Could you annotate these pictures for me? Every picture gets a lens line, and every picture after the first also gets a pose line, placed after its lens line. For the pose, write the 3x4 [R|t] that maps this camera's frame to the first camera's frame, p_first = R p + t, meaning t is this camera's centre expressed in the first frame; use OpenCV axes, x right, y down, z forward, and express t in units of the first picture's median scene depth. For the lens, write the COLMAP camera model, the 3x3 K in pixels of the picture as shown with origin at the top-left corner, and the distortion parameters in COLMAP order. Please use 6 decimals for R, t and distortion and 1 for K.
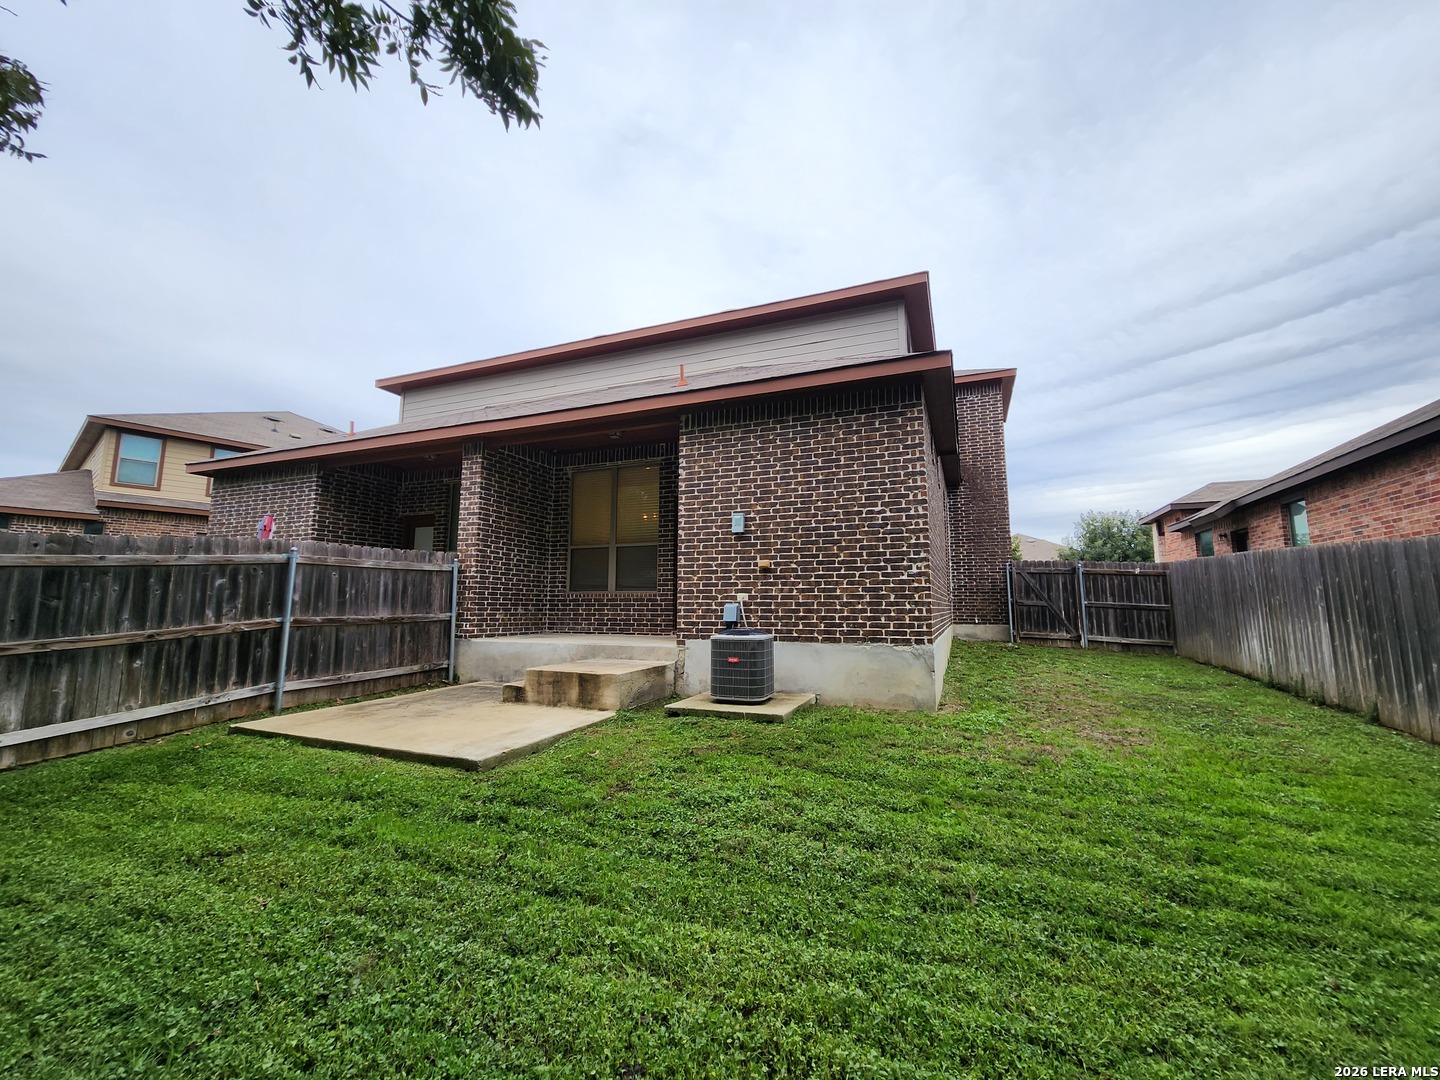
lens RADIAL K [[584.1, 0, 731.7], [0, 584.1, 532.2], [0, 0, 1]] dist [0.007368, -0.004658]
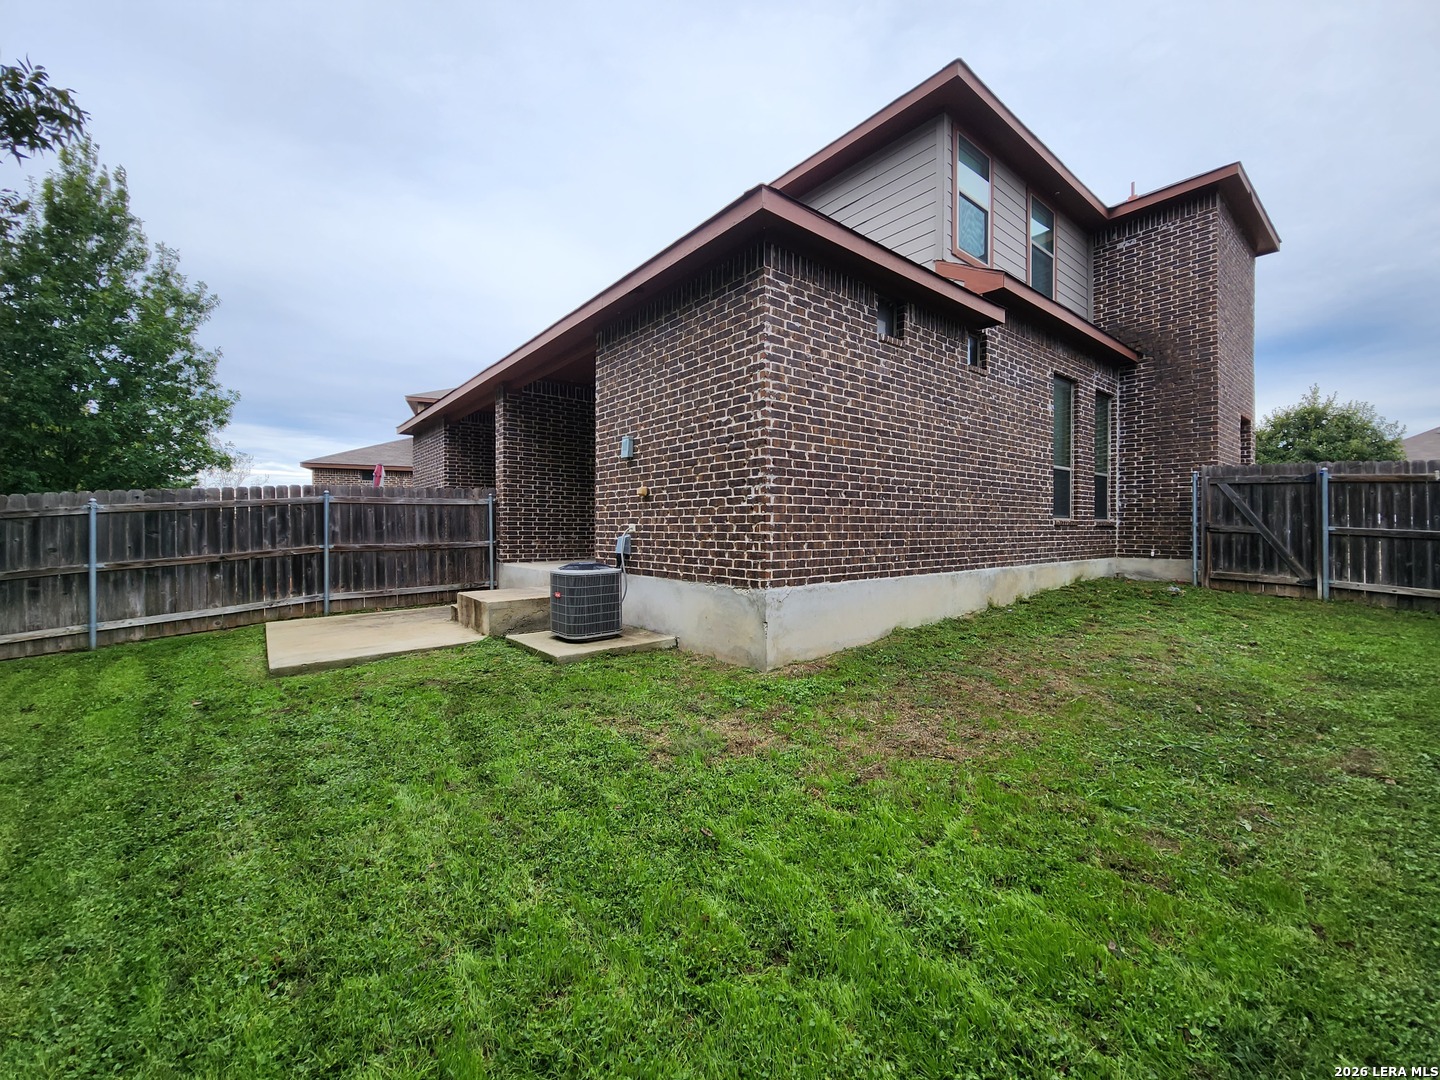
lens RADIAL K [[580.8, 0, 730.4], [0, 580.8, 534.0], [0, 0, 1]] dist [0.003133, -0.000226]
pose [[0.880992, 0.002574, -0.473125, 0.626331], [0.061605, 0.990848, 0.120104, 0.021107], [0.469104, -0.134957, 0.872770, 0.286300]]
